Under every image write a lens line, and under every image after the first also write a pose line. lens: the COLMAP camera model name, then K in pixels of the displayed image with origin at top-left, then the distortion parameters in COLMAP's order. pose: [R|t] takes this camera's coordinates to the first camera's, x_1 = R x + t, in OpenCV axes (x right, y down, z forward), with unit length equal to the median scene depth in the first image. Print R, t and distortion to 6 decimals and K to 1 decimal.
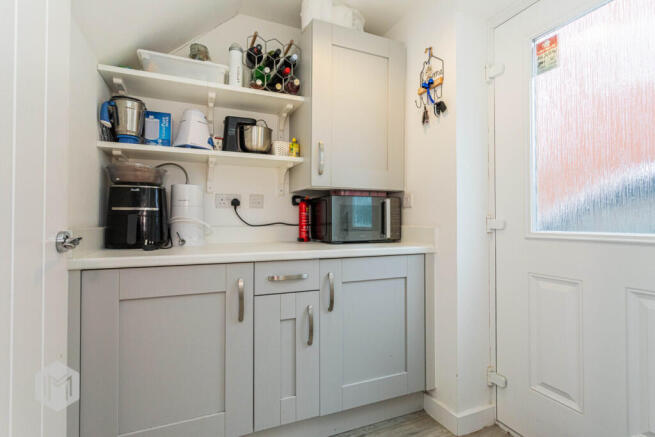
lens RADIAL K [[306.4, 0, 327.5], [0, 306.4, 218.5], [0, 0, 1]] dist [0.001299, 0.000432]
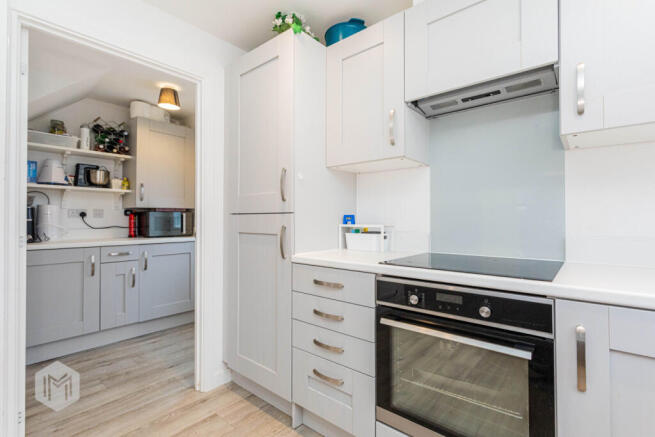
lens RADIAL K [[306.4, 0, 327.5], [0, 306.4, 218.5], [0, 0, 1]] dist [0.001299, 0.000432]
pose [[0.899193, 0.002136, 0.437548, 0.168787], [-0.005481, 0.999965, 0.006381, -0.050649], [-0.437519, -0.008136, 0.899173, -1.115905]]
